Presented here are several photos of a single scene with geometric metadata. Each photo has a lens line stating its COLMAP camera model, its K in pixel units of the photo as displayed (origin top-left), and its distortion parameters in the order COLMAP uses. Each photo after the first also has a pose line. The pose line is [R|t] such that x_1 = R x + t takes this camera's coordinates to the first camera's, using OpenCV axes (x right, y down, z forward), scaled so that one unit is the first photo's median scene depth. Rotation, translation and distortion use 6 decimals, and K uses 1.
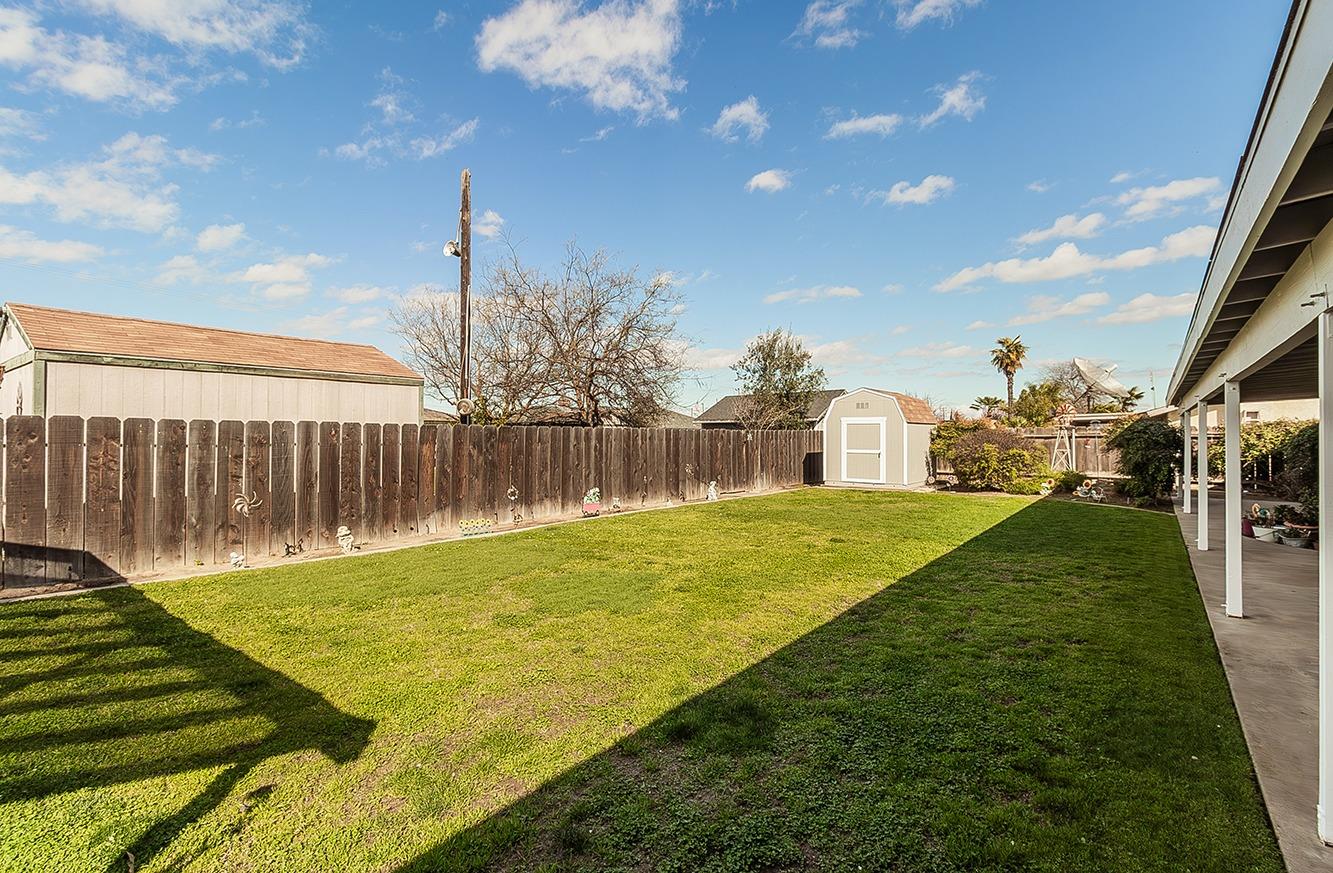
lens RADIAL K [[602.6, 0, 662.5], [0, 602.6, 441.2], [0, 0, 1]] dist [0.001513, 0.000151]
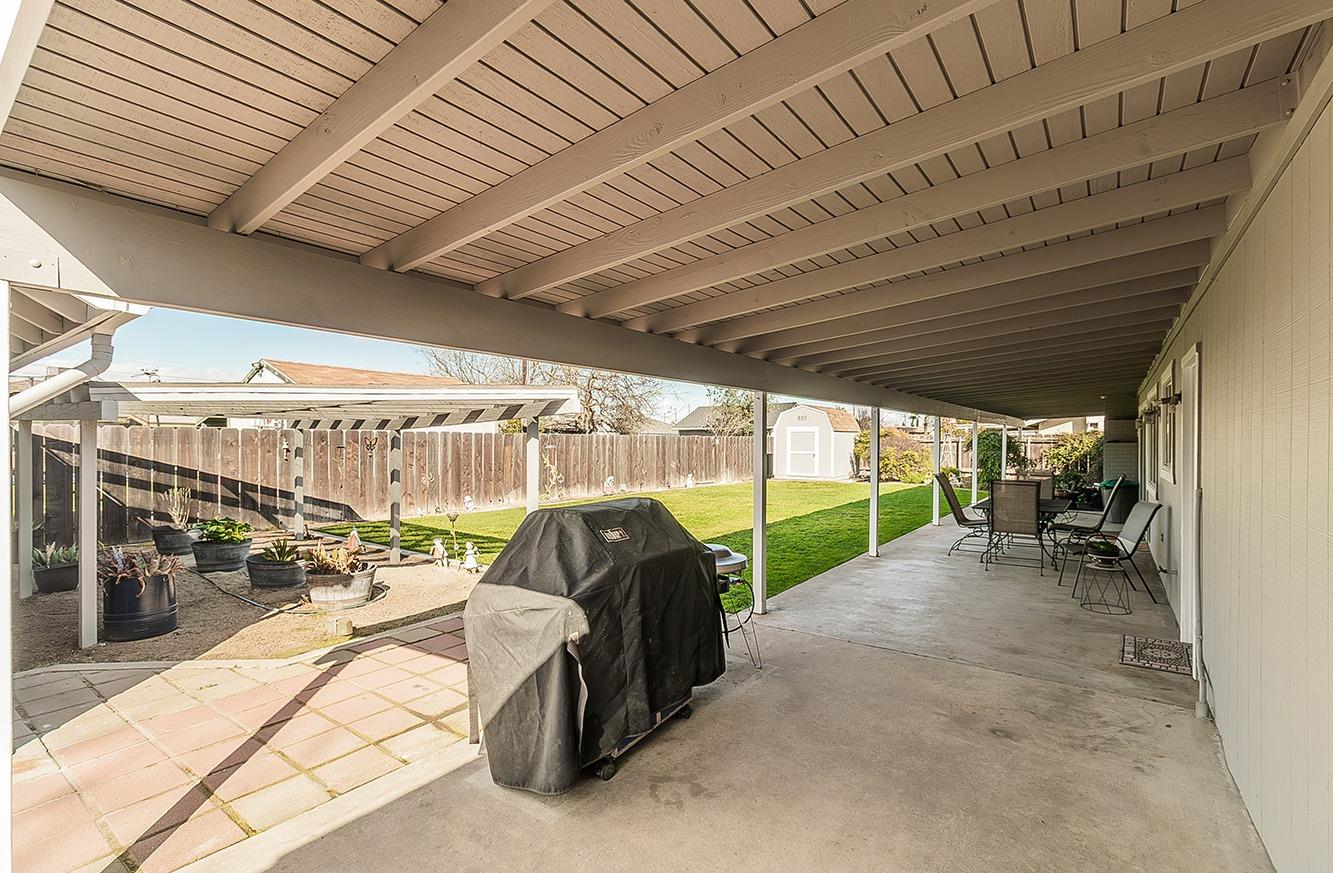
lens RADIAL K [[602.6, 0, 662.5], [0, 602.6, 441.2], [0, 0, 1]] dist [0.001513, 0.000151]
pose [[0.998899, 0.001720, 0.046882, -0.040738], [-0.001413, 0.999977, -0.006572, 0.001263], [-0.046893, 0.006498, 0.998879, -0.343064]]
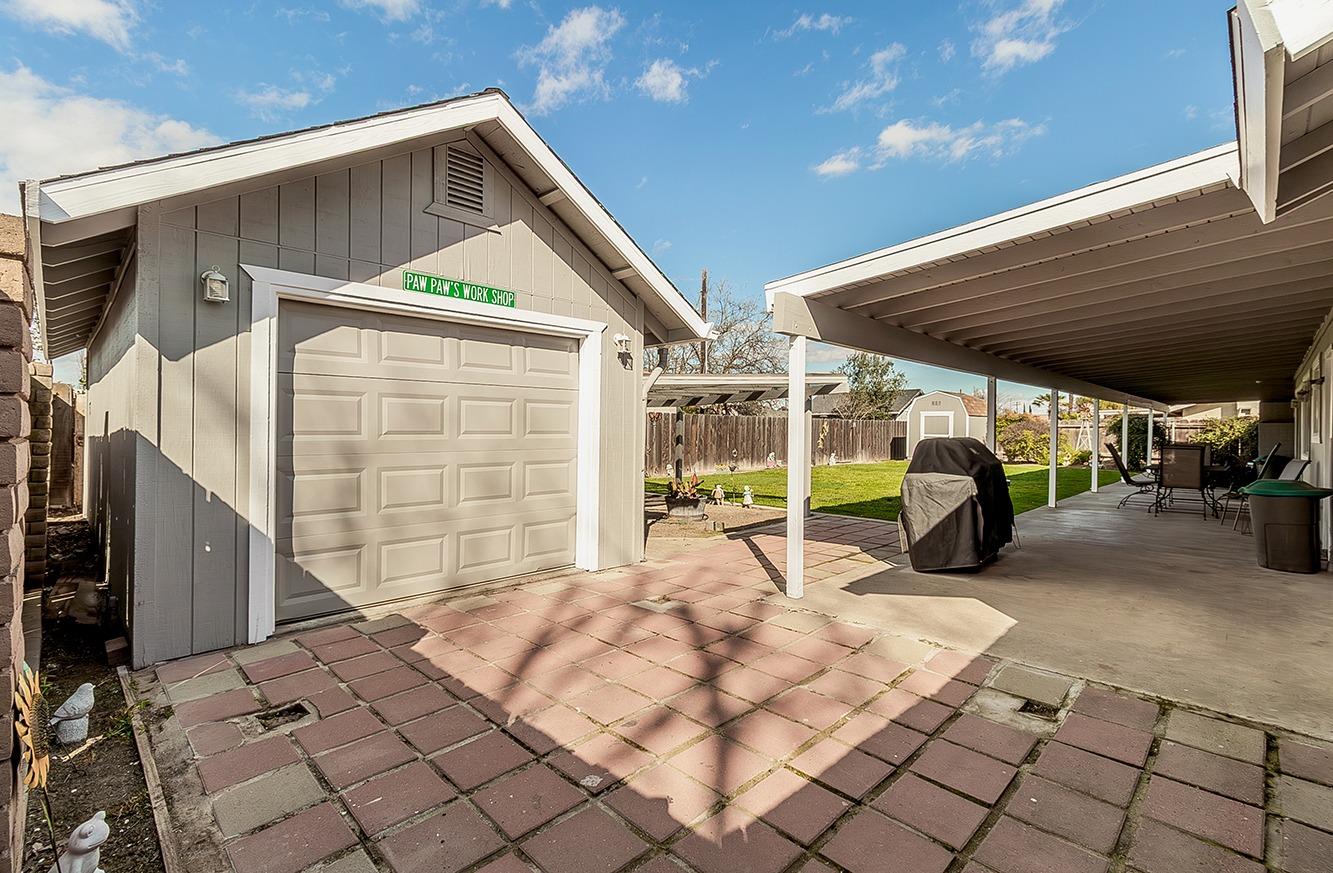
lens RADIAL K [[600.3, 0, 664.7], [0, 600.3, 431.5], [0, 0, 1]] dist [0.002047, 0.000557]
pose [[0.995223, 0.009885, -0.097128, -0.182256], [-0.010137, 0.999946, -0.002097, 0.018410], [0.097102, 0.003071, 0.995270, -0.512948]]
